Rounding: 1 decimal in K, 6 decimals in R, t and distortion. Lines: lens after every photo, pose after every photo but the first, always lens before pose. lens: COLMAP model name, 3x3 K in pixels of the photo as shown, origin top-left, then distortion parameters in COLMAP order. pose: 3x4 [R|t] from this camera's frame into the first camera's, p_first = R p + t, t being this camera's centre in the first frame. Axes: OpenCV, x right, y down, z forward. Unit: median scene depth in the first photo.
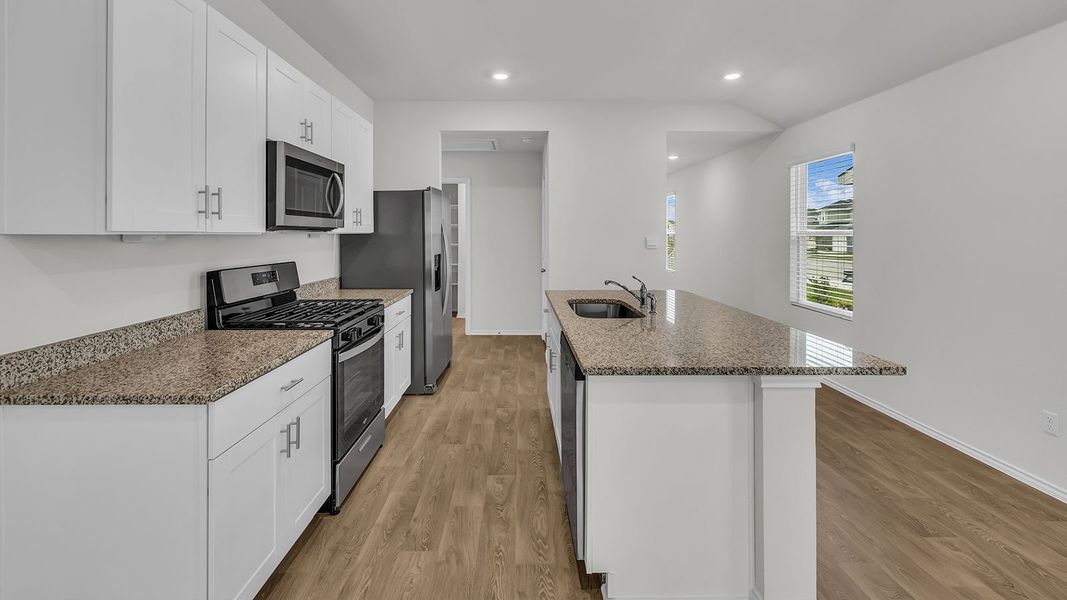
lens RADIAL K [[457.7, 0, 531.7], [0, 457.7, 298.0], [0, 0, 1]] dist [-0.003925, 0.002471]
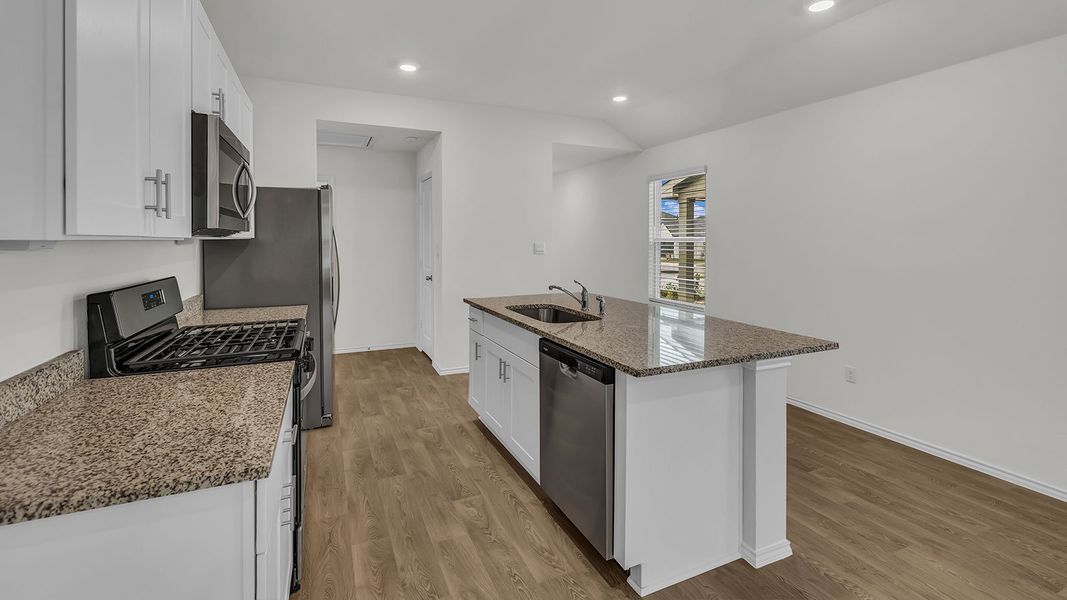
lens RADIAL K [[457.7, 0, 532.2], [0, 457.7, 303.0], [0, 0, 1]] dist [-0.003925, 0.002471]
pose [[0.917080, -0.052611, 0.395217, -0.314811], [0.052912, 0.998548, 0.010147, -0.013697], [-0.395176, 0.011606, 0.918532, 0.090880]]
